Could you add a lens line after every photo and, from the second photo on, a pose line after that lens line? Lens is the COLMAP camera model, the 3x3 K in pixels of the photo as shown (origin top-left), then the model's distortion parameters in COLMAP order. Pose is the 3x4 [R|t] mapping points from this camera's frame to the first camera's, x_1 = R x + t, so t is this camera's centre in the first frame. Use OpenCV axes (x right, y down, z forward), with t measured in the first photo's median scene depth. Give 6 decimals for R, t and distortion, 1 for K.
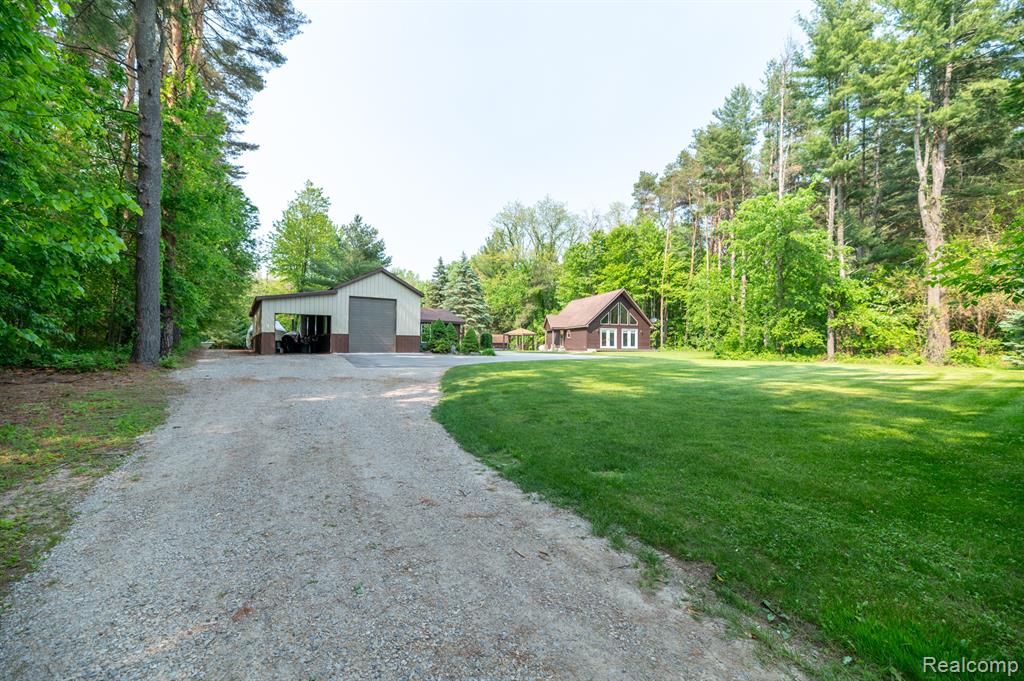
lens RADIAL K [[417.8, 0, 514.0], [0, 417.8, 342.8], [0, 0, 1]] dist [-0.001630, -0.000696]
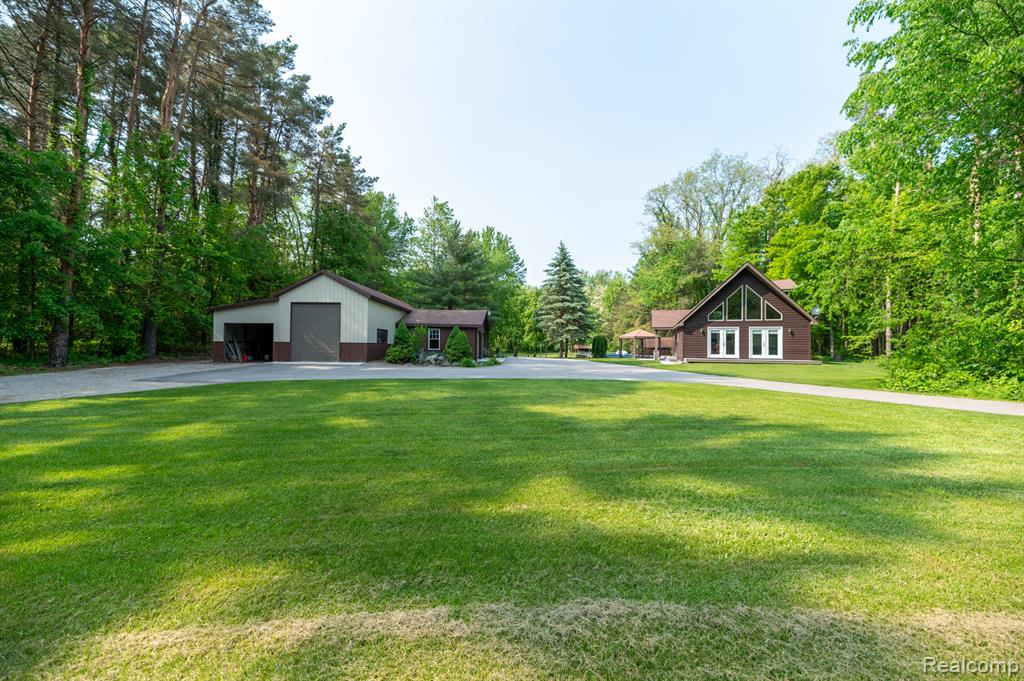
lens RADIAL K [[417.8, 0, 514.0], [0, 417.8, 342.8], [0, 0, 1]] dist [-0.001630, -0.000696]
pose [[0.828595, -0.008040, -0.559791, 0.315677], [0.003835, 0.999955, -0.008686, -0.005592], [0.559836, 0.005050, 0.828588, 0.280576]]
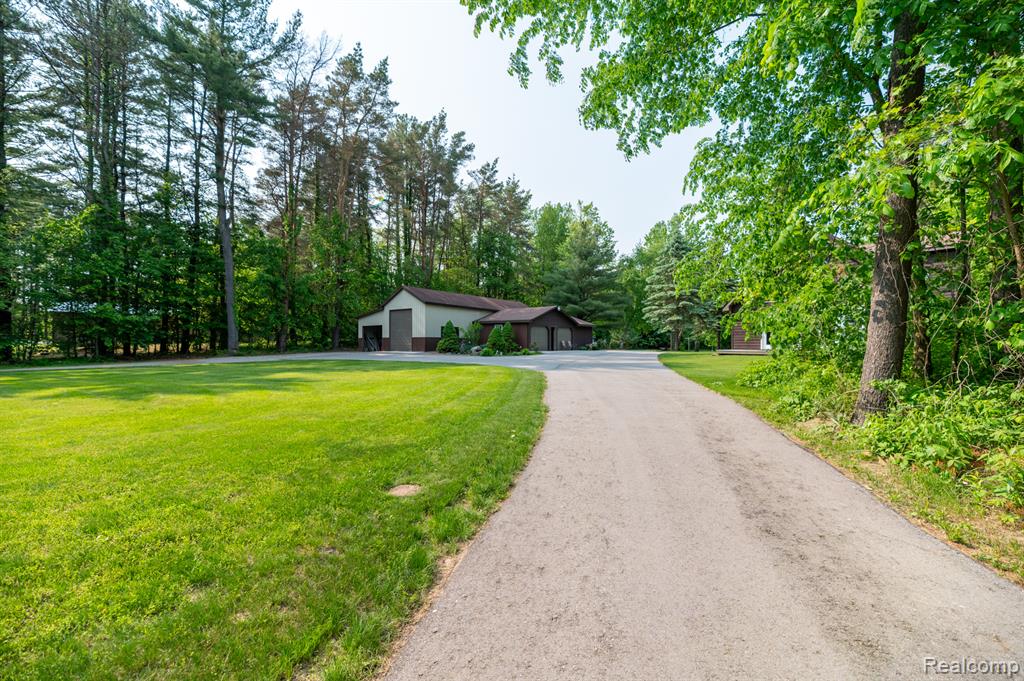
lens RADIAL K [[417.8, 0, 514.0], [0, 417.8, 342.8], [0, 0, 1]] dist [-0.001630, -0.000696]
pose [[0.334522, -0.008228, -0.942352, 0.591439], [0.010433, 0.999933, -0.005028, 0.003703], [0.942330, -0.008150, 0.334586, 0.522282]]
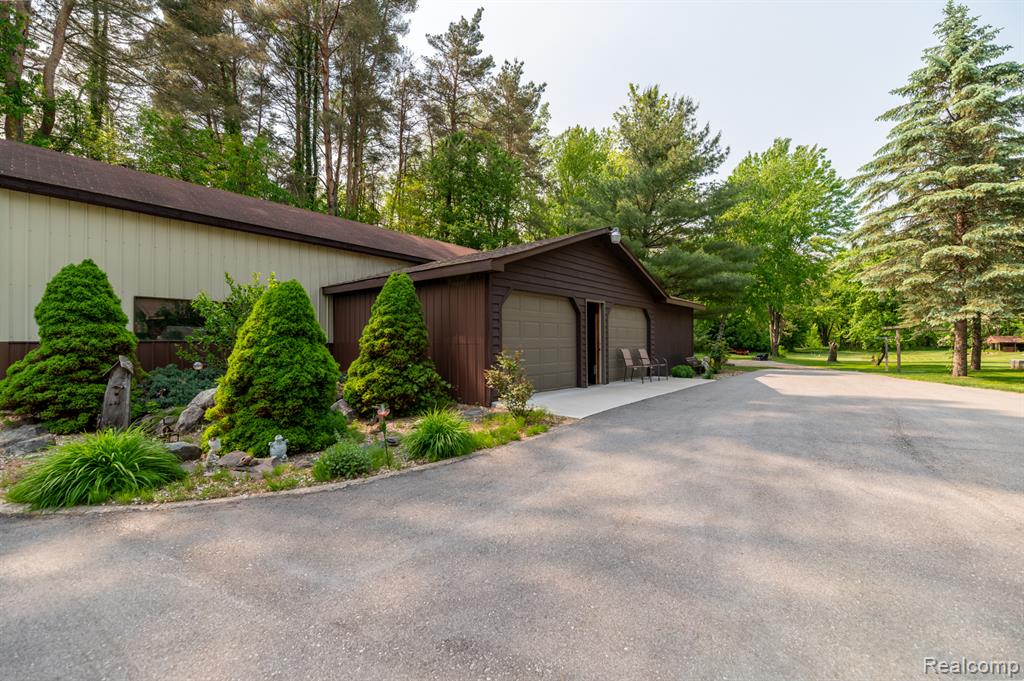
lens RADIAL K [[423.1, 0, 516.3], [0, 423.1, 341.2], [0, 0, 1]] dist [0.002413, -0.003502]
pose [[0.279090, -0.014925, -0.960149, 0.065173], [0.012877, 0.999847, -0.011798, -0.006128], [0.960179, -0.009071, 0.279239, 0.758553]]
